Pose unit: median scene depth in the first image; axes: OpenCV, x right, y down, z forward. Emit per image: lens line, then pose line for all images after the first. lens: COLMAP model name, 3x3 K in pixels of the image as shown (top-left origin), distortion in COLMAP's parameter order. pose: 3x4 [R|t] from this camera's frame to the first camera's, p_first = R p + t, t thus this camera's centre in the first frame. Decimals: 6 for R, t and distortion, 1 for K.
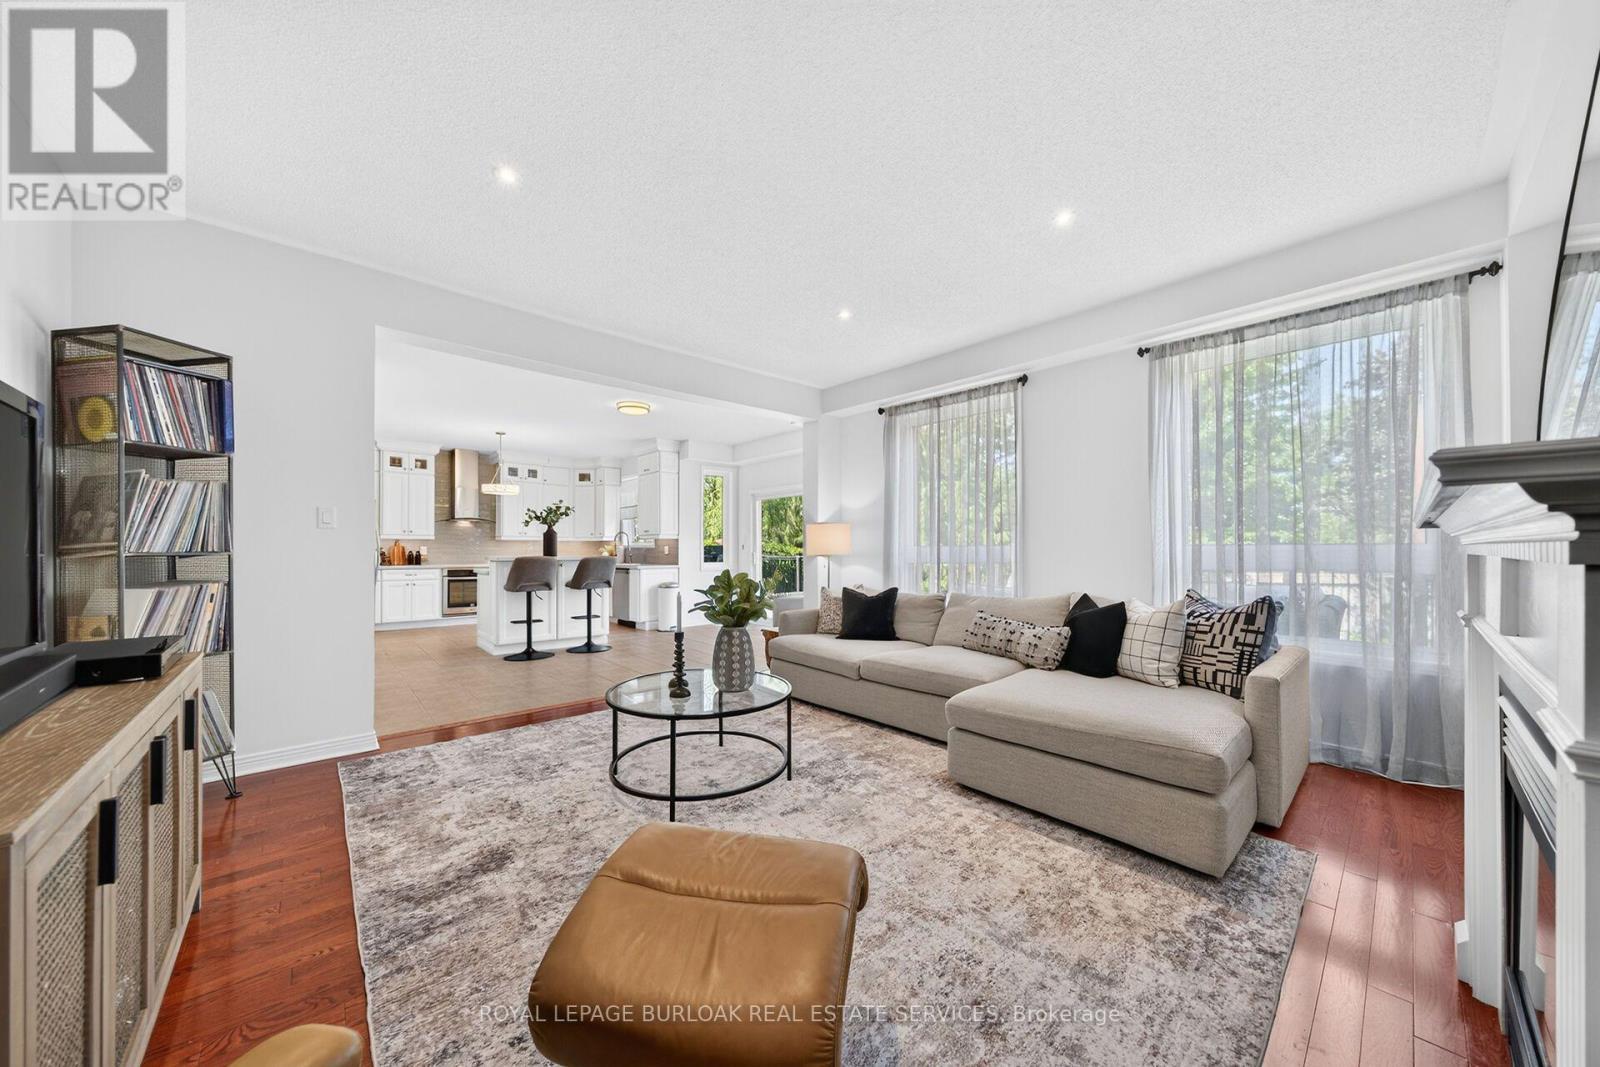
lens RADIAL K [[537.4, 0, 793.1], [0, 537.4, 545.2], [0, 0, 1]] dist [-0.007588, -0.000065]
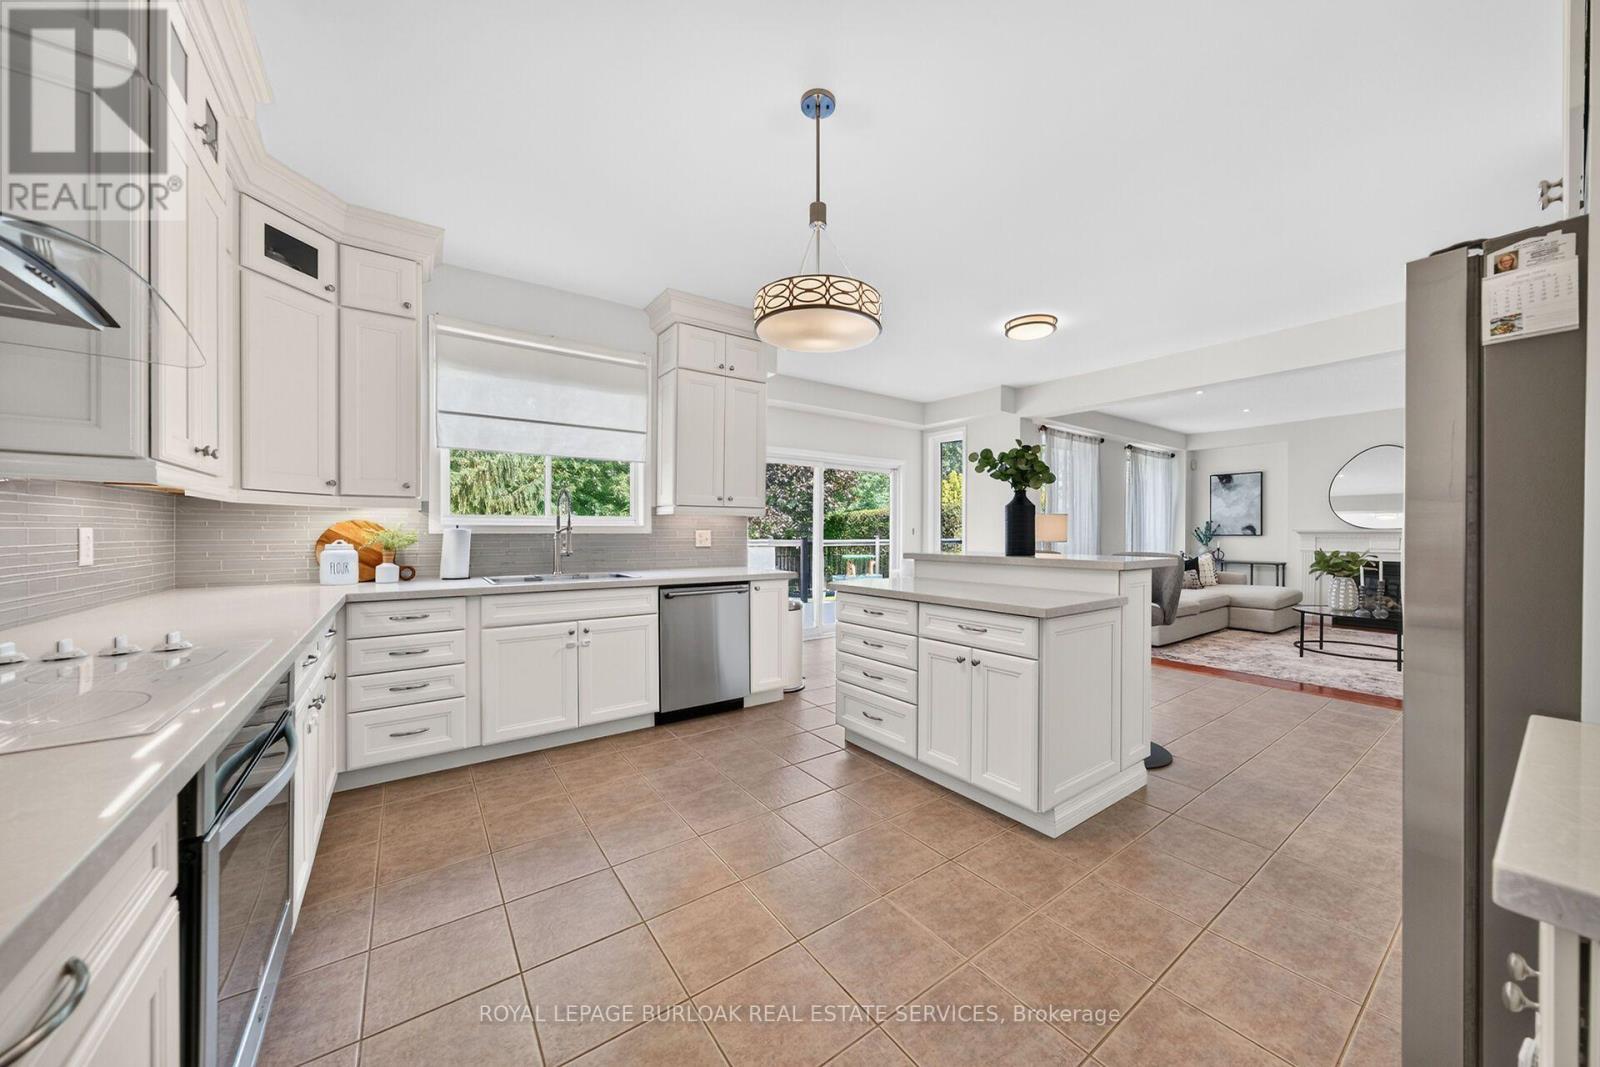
lens RADIAL K [[537.4, 0, 787.7], [0, 537.4, 531.3], [0, 0, 1]] dist [-0.007588, -0.000065]
pose [[0.125954, 0.001198, 0.992035, -0.713156], [-0.012584, 0.999921, 0.000390, 0.002829], [-0.991956, -0.012533, 0.125959, 0.868506]]
